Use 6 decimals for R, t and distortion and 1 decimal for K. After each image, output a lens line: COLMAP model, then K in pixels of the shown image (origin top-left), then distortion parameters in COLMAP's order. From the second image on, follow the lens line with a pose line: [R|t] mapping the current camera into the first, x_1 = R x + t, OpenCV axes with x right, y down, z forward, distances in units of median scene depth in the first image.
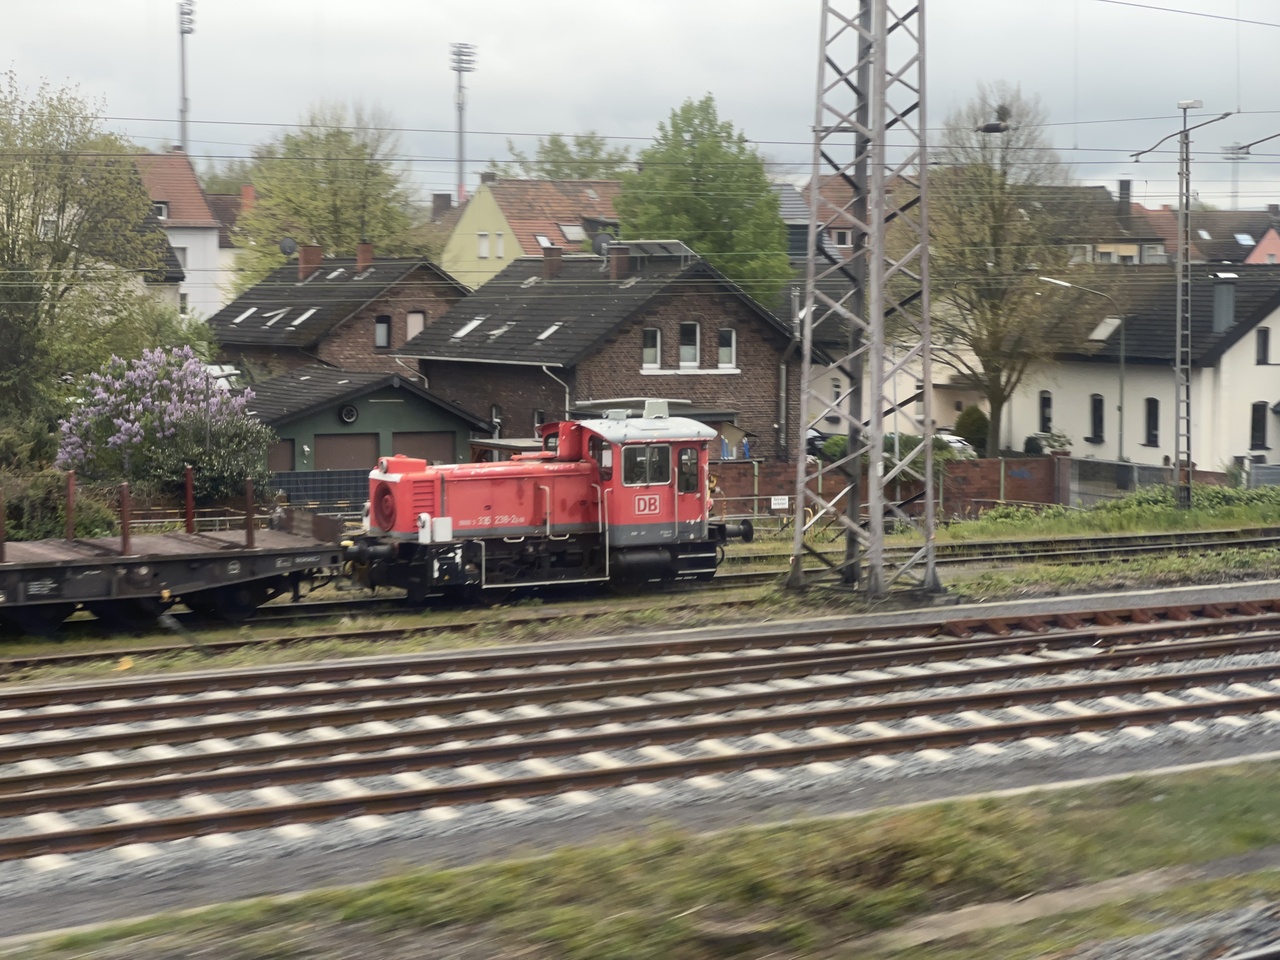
lens RADIAL K [[2825.3, 0, 642.9], [0, 2825.3, 474.8], [0, 0, 1]] dist [-0.069686, 4.131884]
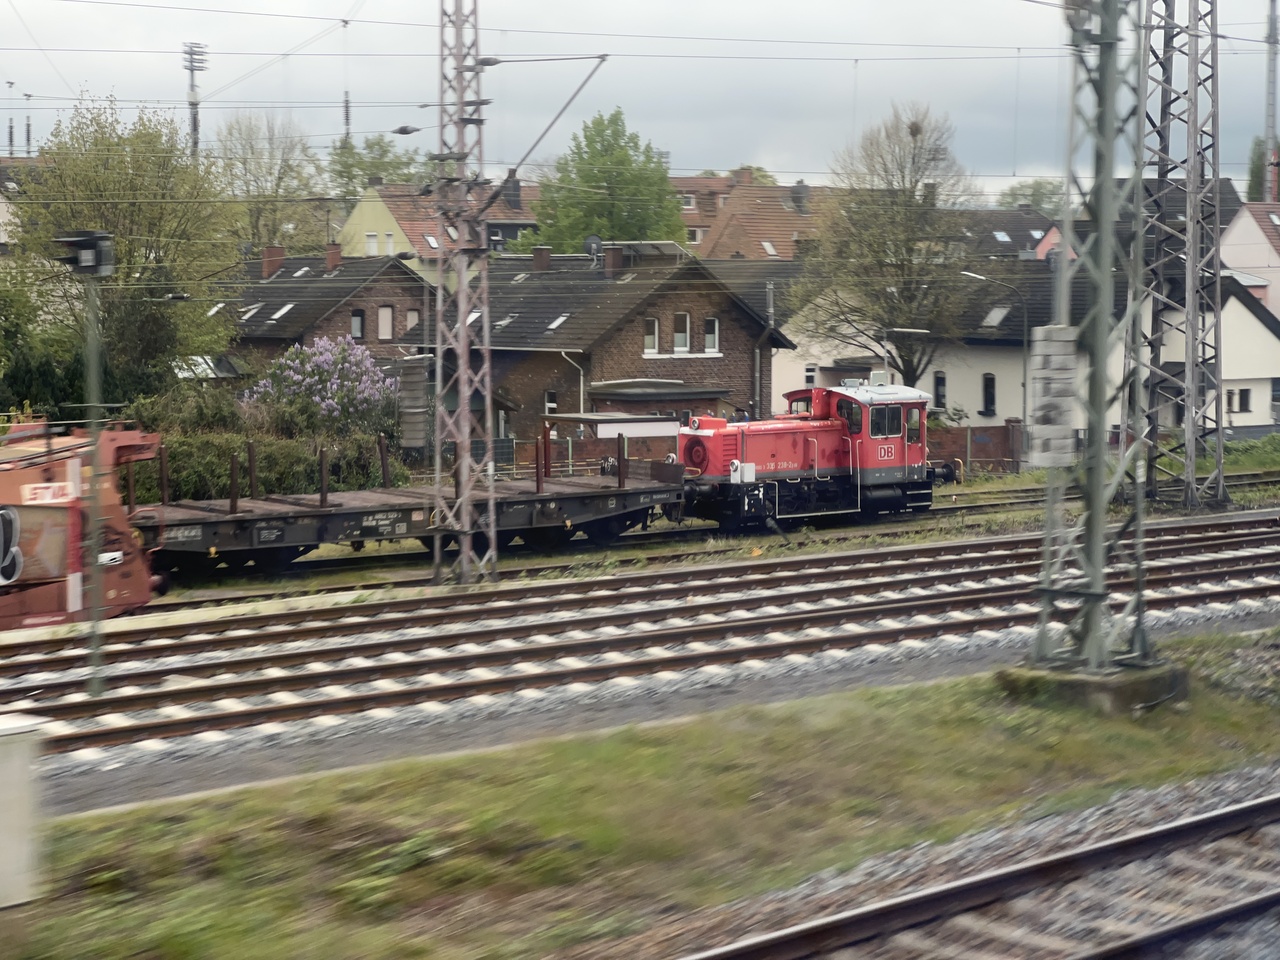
lens RADIAL K [[2855.8, 0, 635.1], [0, 2855.8, 511.3], [0, 0, 1]] dist [-0.019870, 3.070920]
pose [[0.990260, -0.017250, 0.138158, -0.215048], [0.015338, 0.999771, 0.014892, 0.012062], [-0.138384, -0.012628, 0.990298, -0.197168]]
